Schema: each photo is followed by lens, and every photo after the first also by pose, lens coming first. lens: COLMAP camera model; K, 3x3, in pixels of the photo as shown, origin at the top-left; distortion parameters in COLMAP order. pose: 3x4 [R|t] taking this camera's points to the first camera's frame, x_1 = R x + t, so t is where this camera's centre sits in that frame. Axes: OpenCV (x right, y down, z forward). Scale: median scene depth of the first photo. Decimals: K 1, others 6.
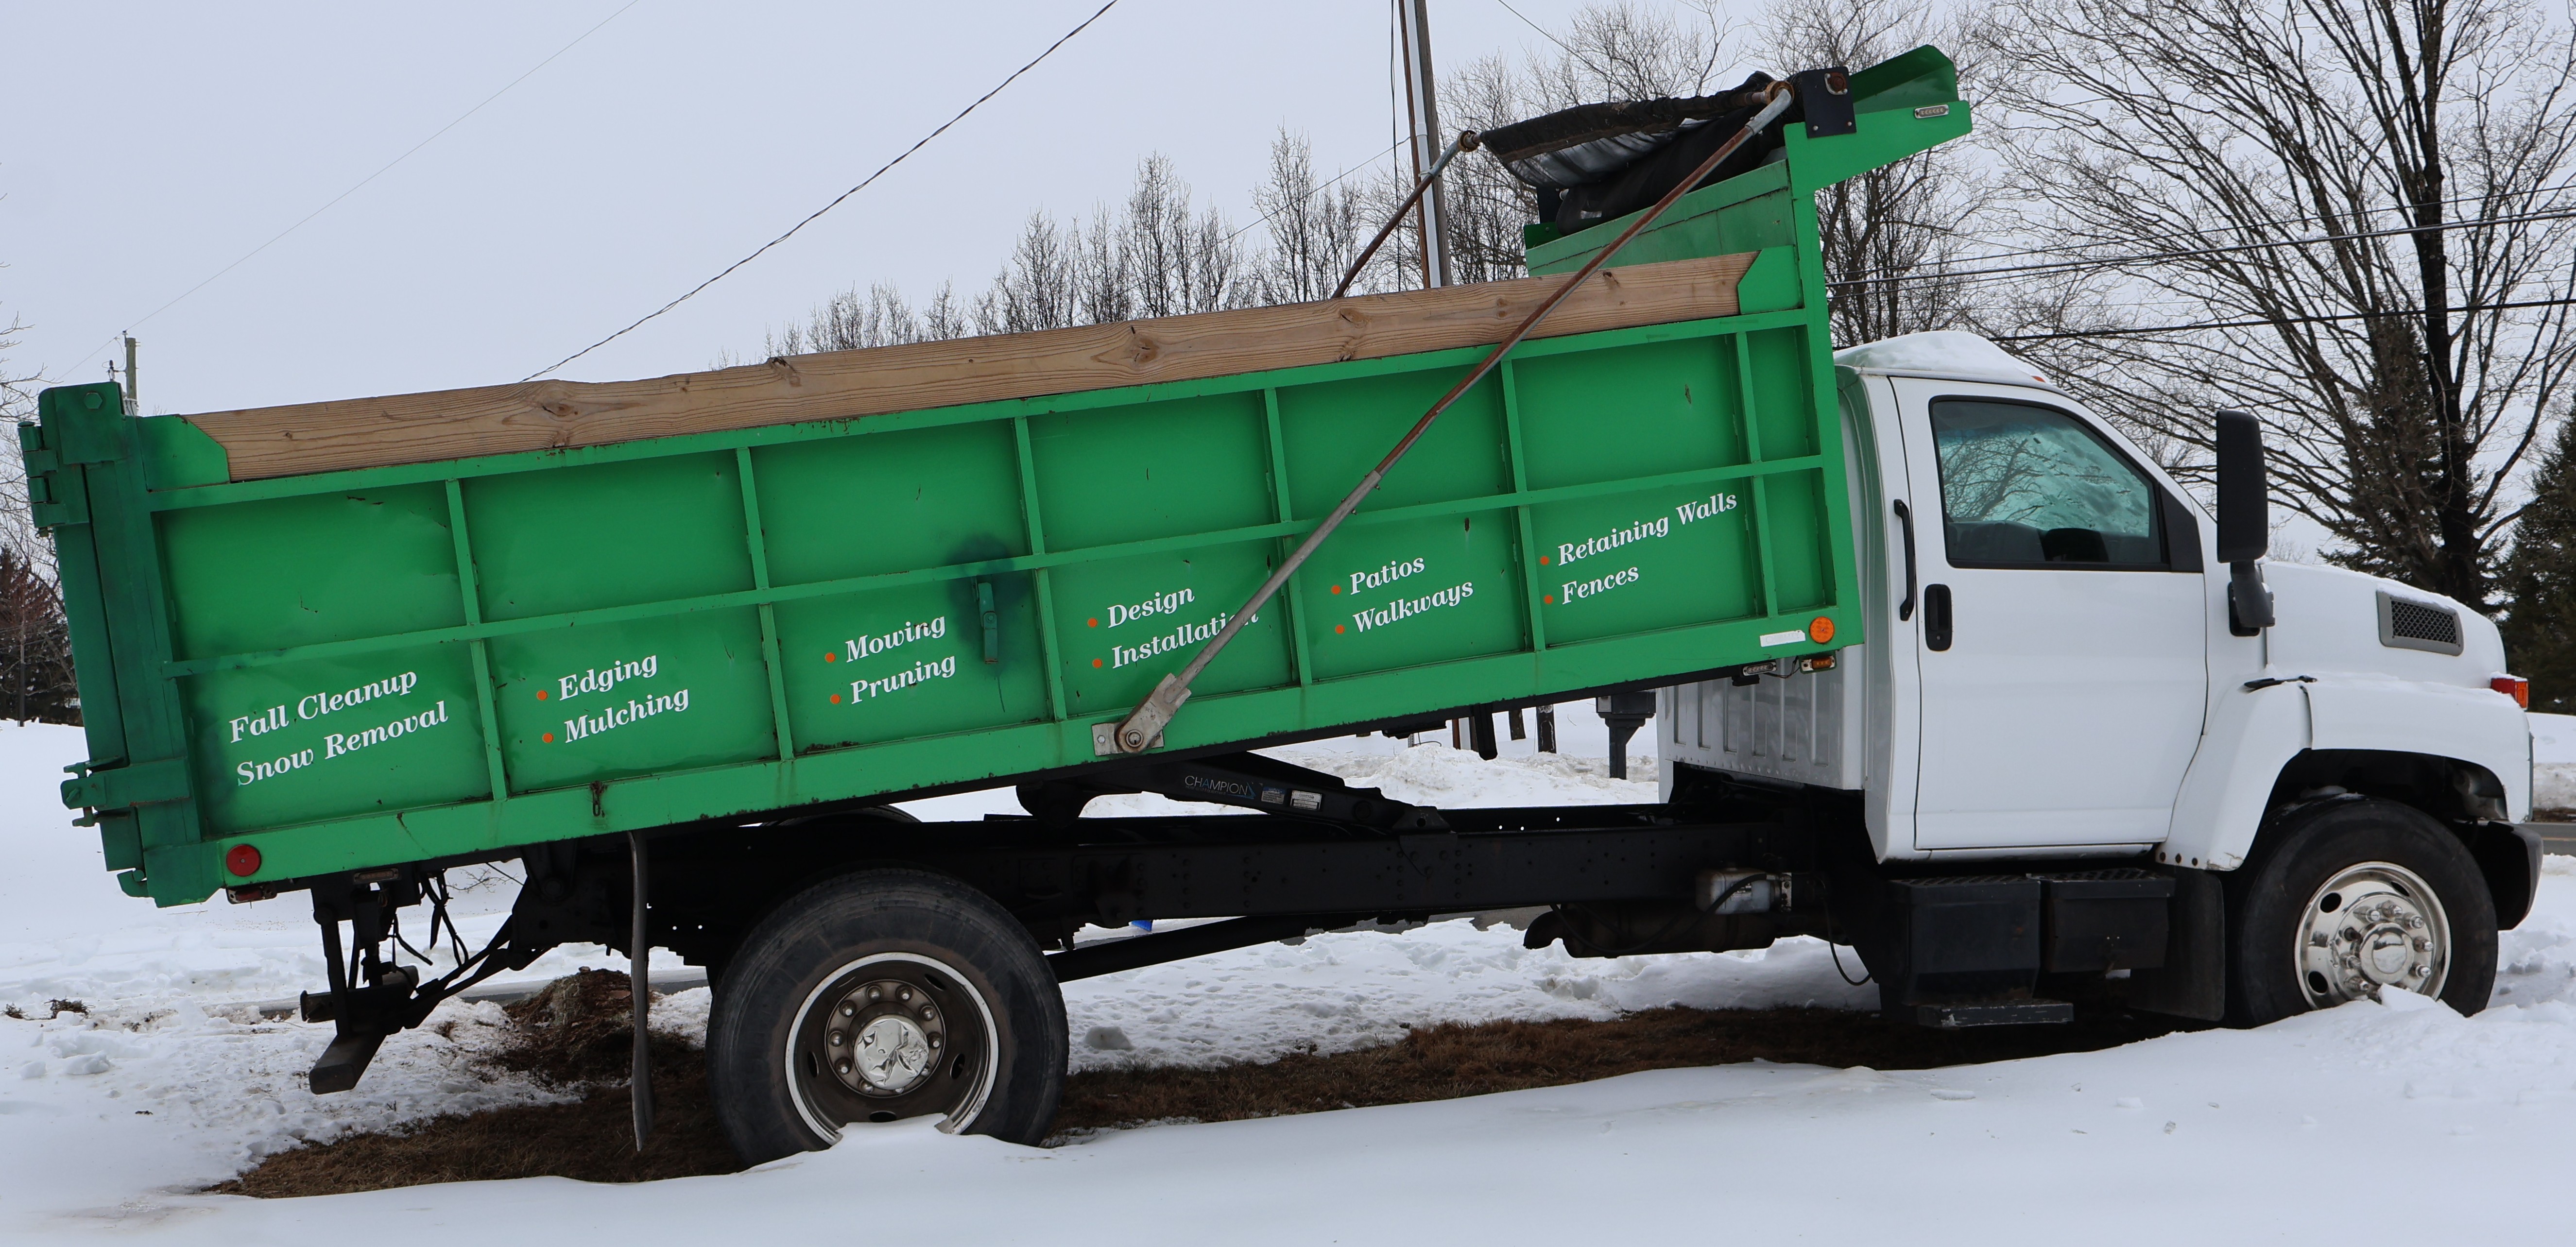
lens RADIAL K [[2367.2, 0, 1288.0], [0, 2367.2, 623.5], [0, 0, 1]] dist [-0.040887, 0.006792]
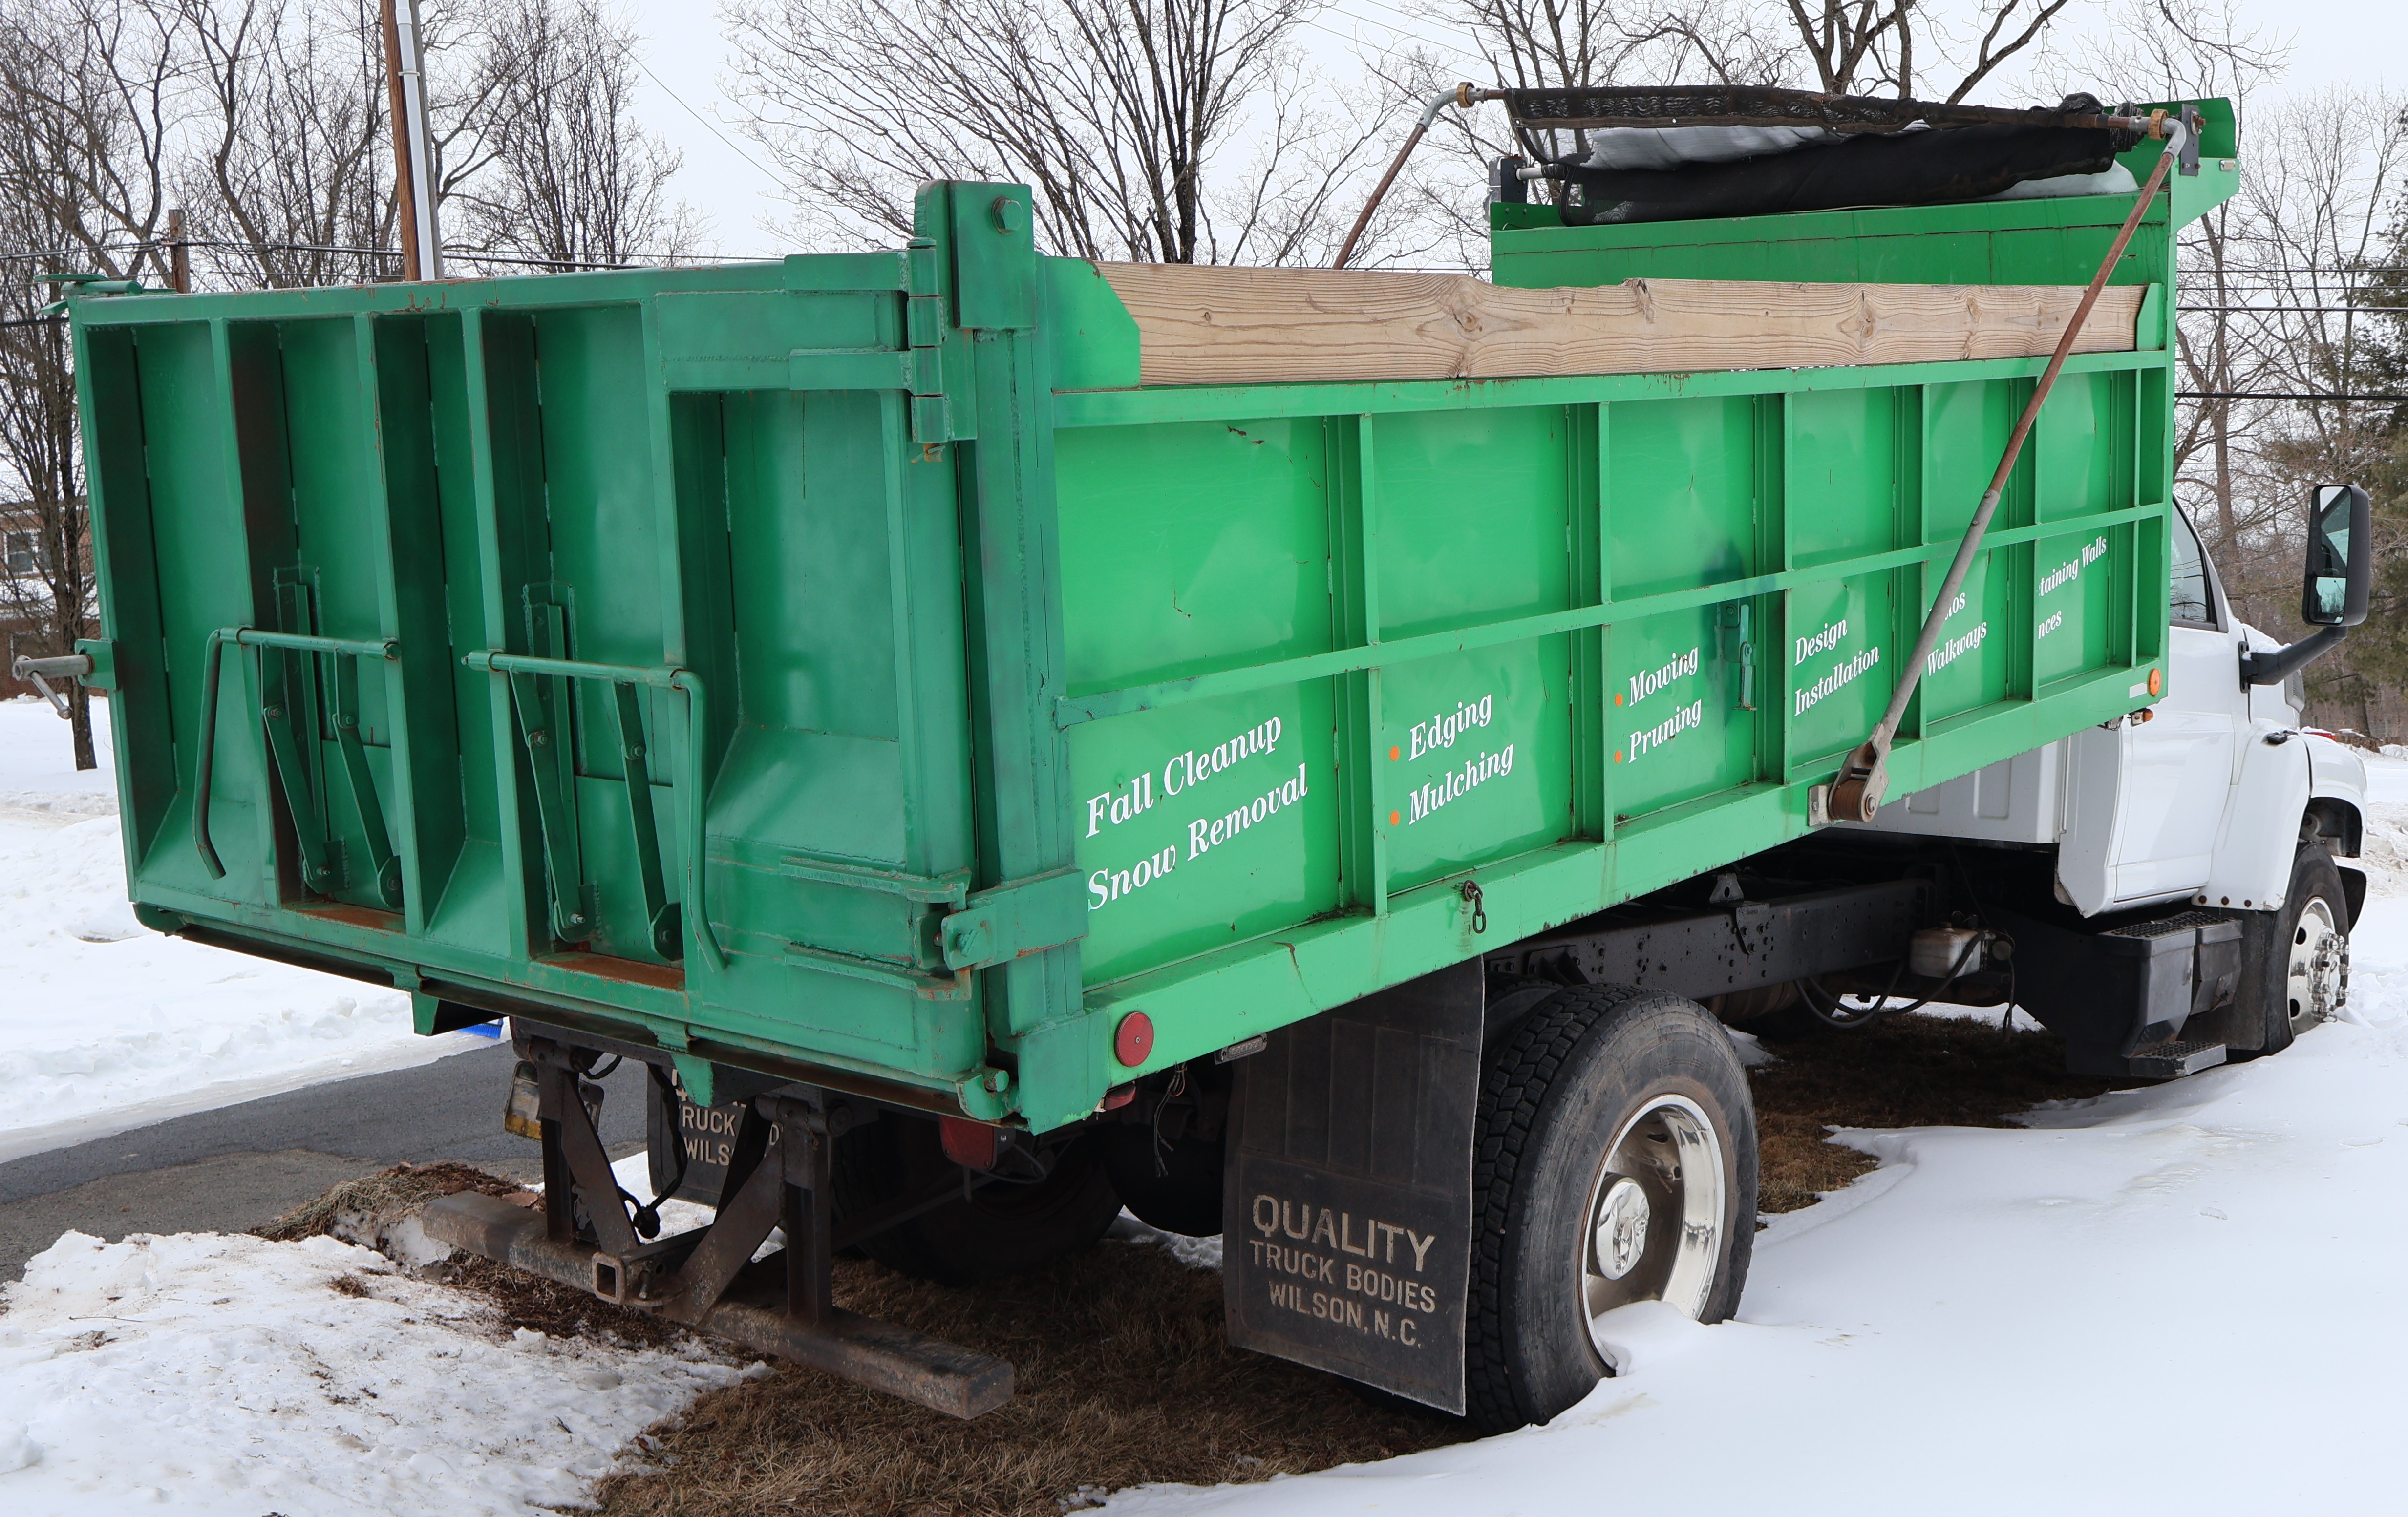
lens RADIAL K [[2485.4, 0, 1204.0], [0, 2485.4, 758.5], [0, 0, 1]] dist [-0.092150, 0.002708]
pose [[0.791784, -0.002180, 0.610798, -0.751218], [-0.026951, 0.998895, 0.038501, 0.006304], [-0.610207, -0.046946, 0.790850, 0.467897]]
